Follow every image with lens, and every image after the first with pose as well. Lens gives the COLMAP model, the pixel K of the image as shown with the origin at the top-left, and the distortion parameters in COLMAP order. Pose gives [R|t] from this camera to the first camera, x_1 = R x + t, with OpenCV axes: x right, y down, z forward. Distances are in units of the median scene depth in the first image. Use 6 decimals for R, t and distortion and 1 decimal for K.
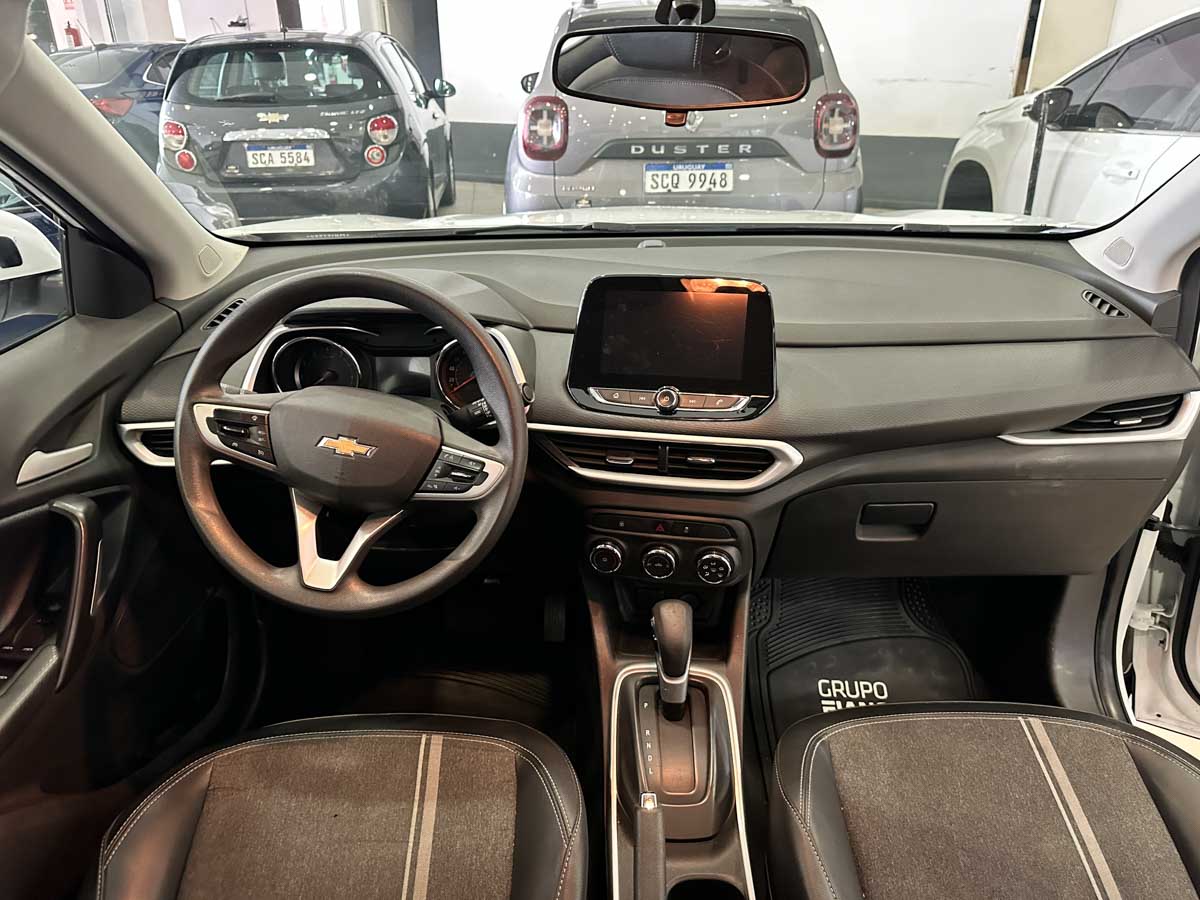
lens RADIAL K [[862.7, 0, 600.0], [0, 862.7, 450.0], [0, 0, 1]] dist [0.022418, -0.029644]
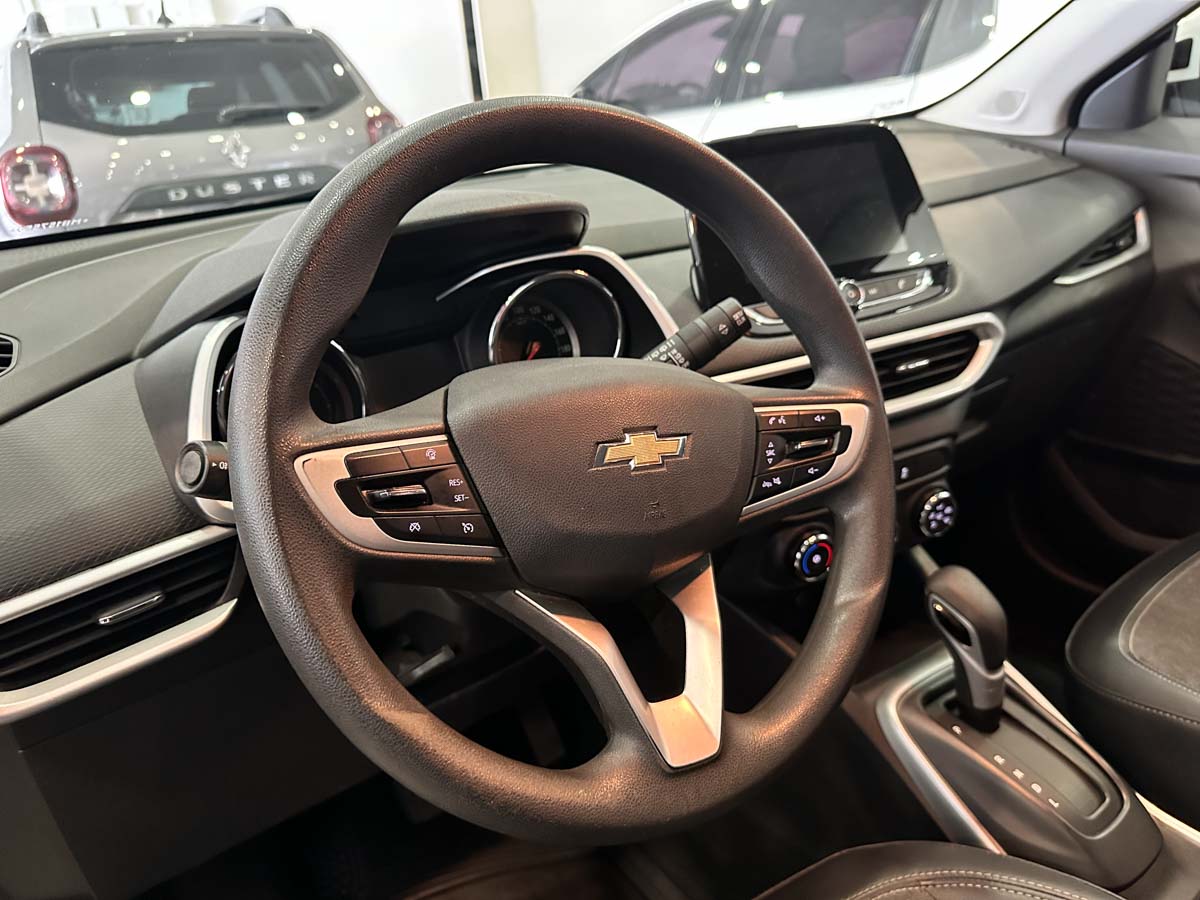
lens RADIAL K [[862.7, 0, 600.0], [0, 862.7, 450.0], [0, 0, 1]] dist [0.022418, -0.029644]
pose [[0.809085, -0.285018, 0.513952, -0.541660], [0.322034, 0.946558, 0.017965, -0.020122], [-0.491605, 0.150975, 0.857631, 0.596766]]
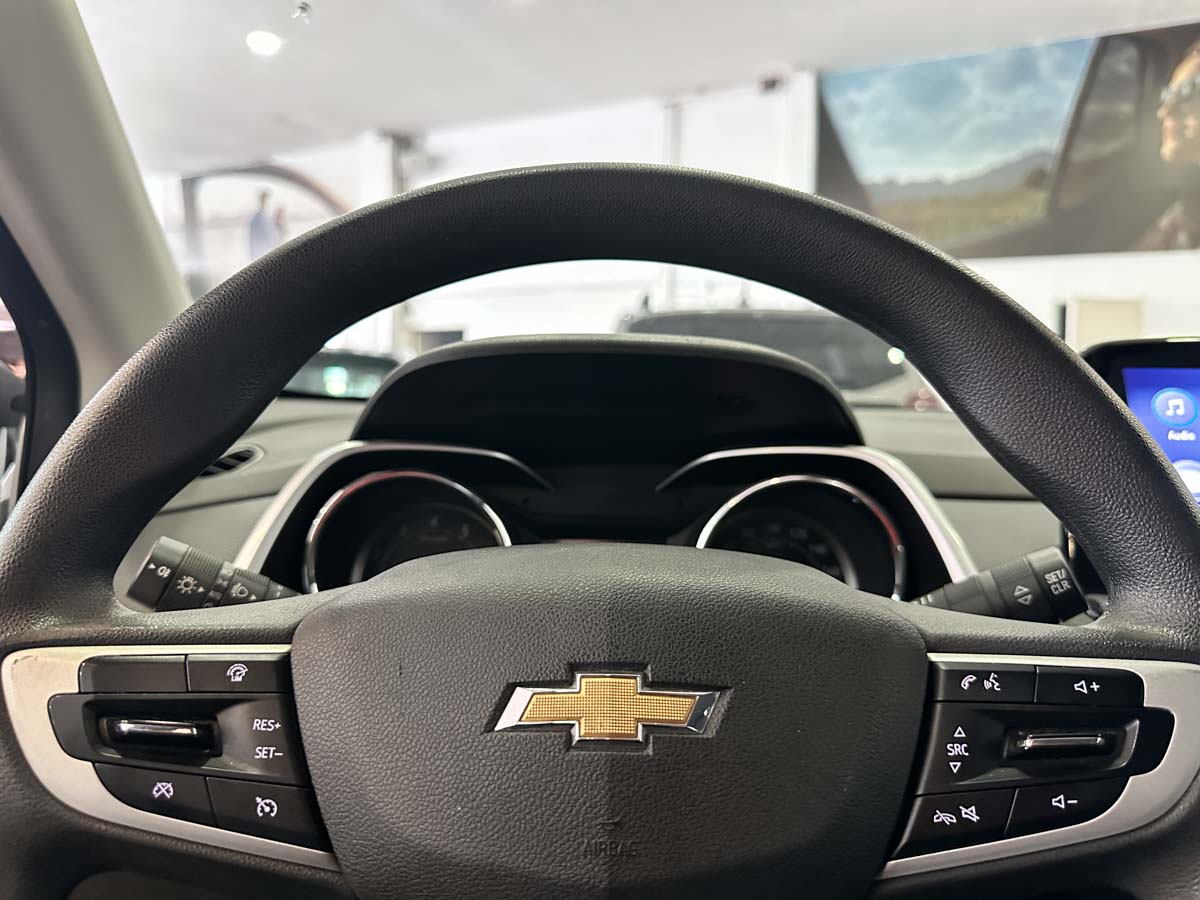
lens RADIAL K [[772.4, 0, 600.0], [0, 772.4, 450.0], [0, 0, 1]] dist [-0.001137, -0.023077]
pose [[0.982490, -0.173483, 0.067955, -0.291404], [0.185776, 0.884360, -0.428245, 0.024186], [0.014196, 0.433371, 0.901104, 0.750885]]
